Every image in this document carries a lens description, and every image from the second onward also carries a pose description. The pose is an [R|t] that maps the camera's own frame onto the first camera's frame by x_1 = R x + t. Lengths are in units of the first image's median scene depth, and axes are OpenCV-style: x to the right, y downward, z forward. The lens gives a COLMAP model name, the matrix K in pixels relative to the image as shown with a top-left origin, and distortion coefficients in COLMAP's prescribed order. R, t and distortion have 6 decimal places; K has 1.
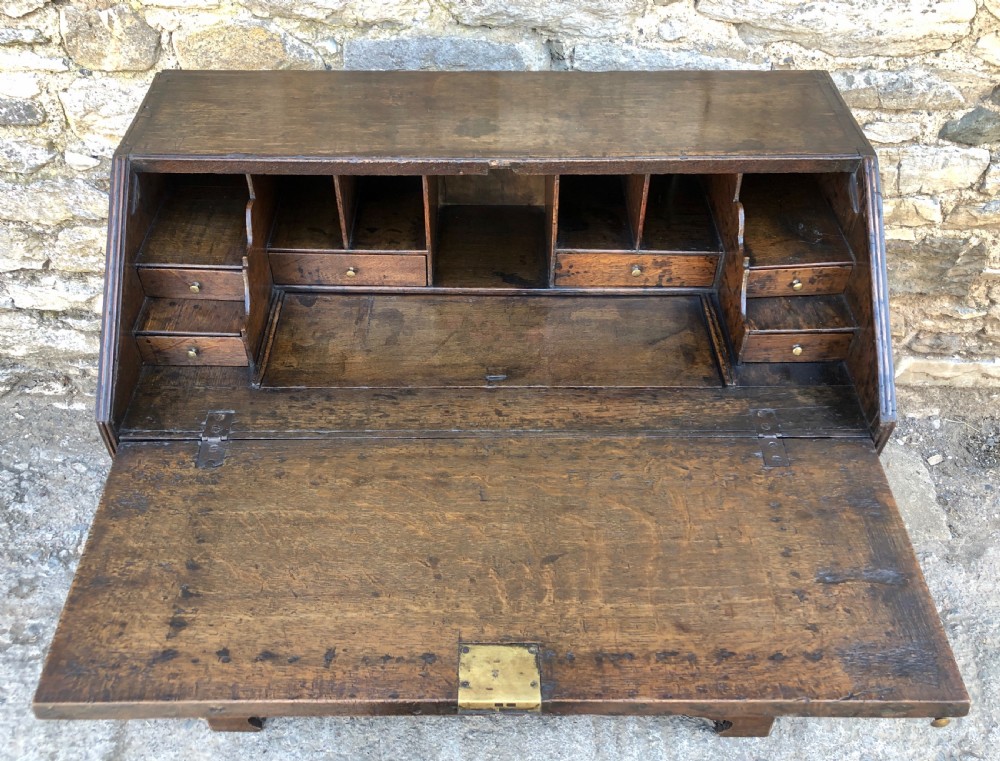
lens RADIAL K [[891.9, 0, 486.6], [0, 891.9, 446.0], [0, 0, 1]] dist [0.011768, 0.002062]
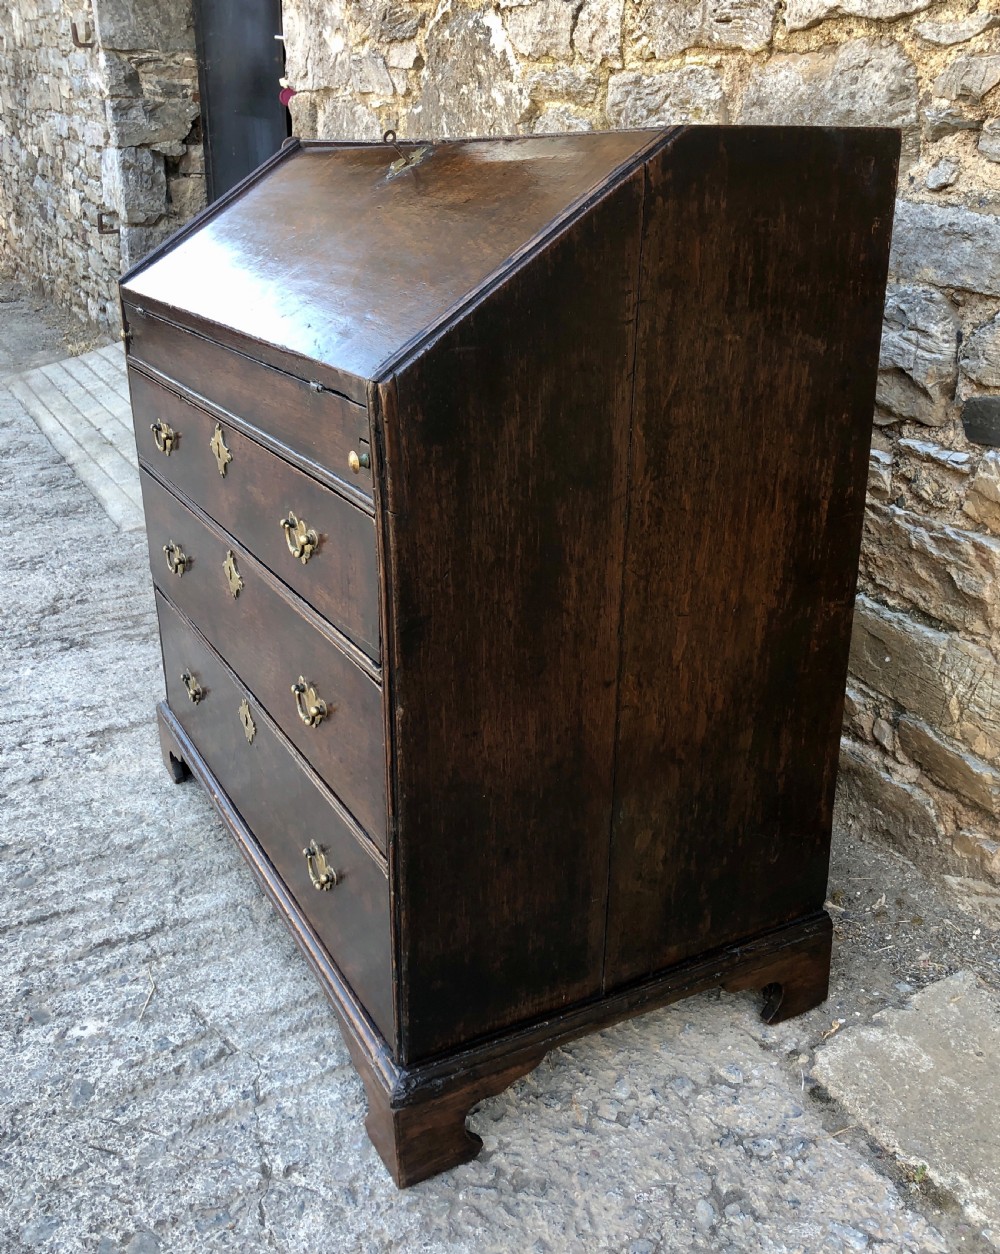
lens RADIAL K [[1178.9, 0, 534.1], [0, 1178.9, 580.9], [0, 0, 1]] dist [-0.008406, 0.057203]
pose [[0.498980, 0.290258, -0.816560, 1.055500], [-0.627645, 0.770751, -0.109565, 0.089131], [0.597562, 0.567181, 0.566768, 0.560558]]
